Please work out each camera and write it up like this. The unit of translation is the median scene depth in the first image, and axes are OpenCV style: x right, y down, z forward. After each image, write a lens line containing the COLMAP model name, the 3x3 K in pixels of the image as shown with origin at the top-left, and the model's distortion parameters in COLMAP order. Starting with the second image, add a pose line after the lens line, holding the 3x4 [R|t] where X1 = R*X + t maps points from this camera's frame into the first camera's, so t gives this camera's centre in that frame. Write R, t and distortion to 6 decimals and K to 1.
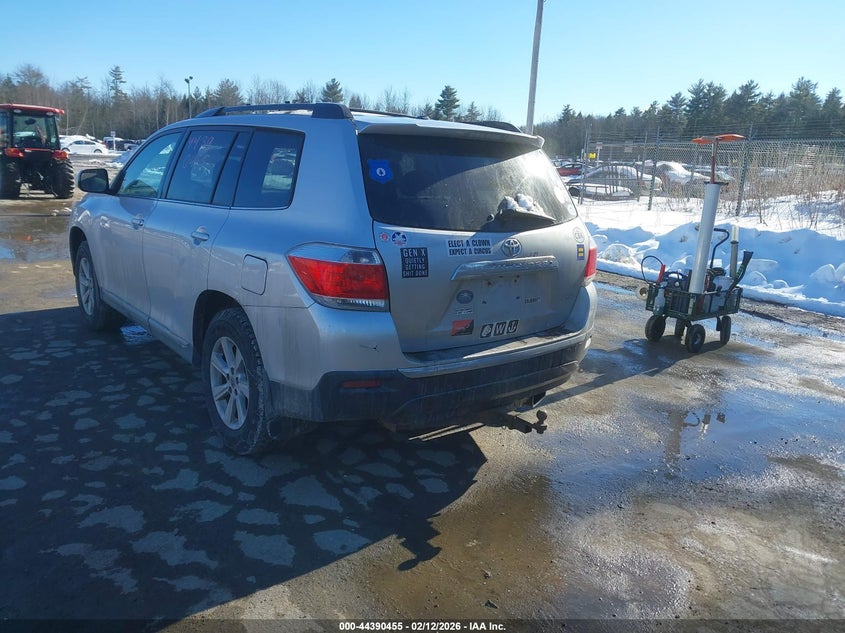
lens RADIAL K [[646.0, 0, 434.5], [0, 646.0, 317.0], [0, 0, 1]] dist [0.156384, -0.228742]
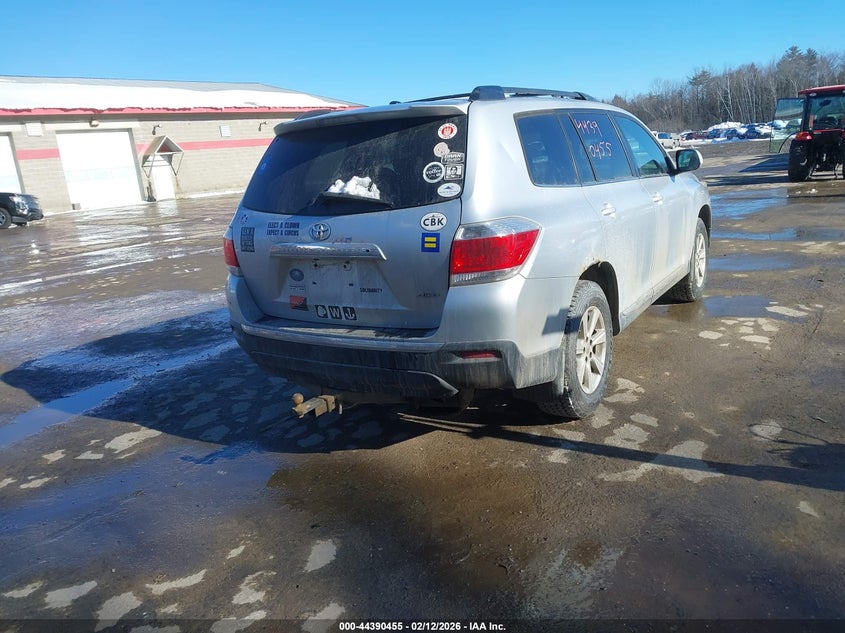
lens RADIAL K [[646.0, 0, 434.5], [0, 646.0, 317.0], [0, 0, 1]] dist [0.156384, -0.228742]
pose [[0.307601, 0.150789, -0.939492, 1.009514], [-0.124923, 0.985217, 0.117226, -0.103280], [0.943279, 0.081305, 0.321890, 0.756424]]
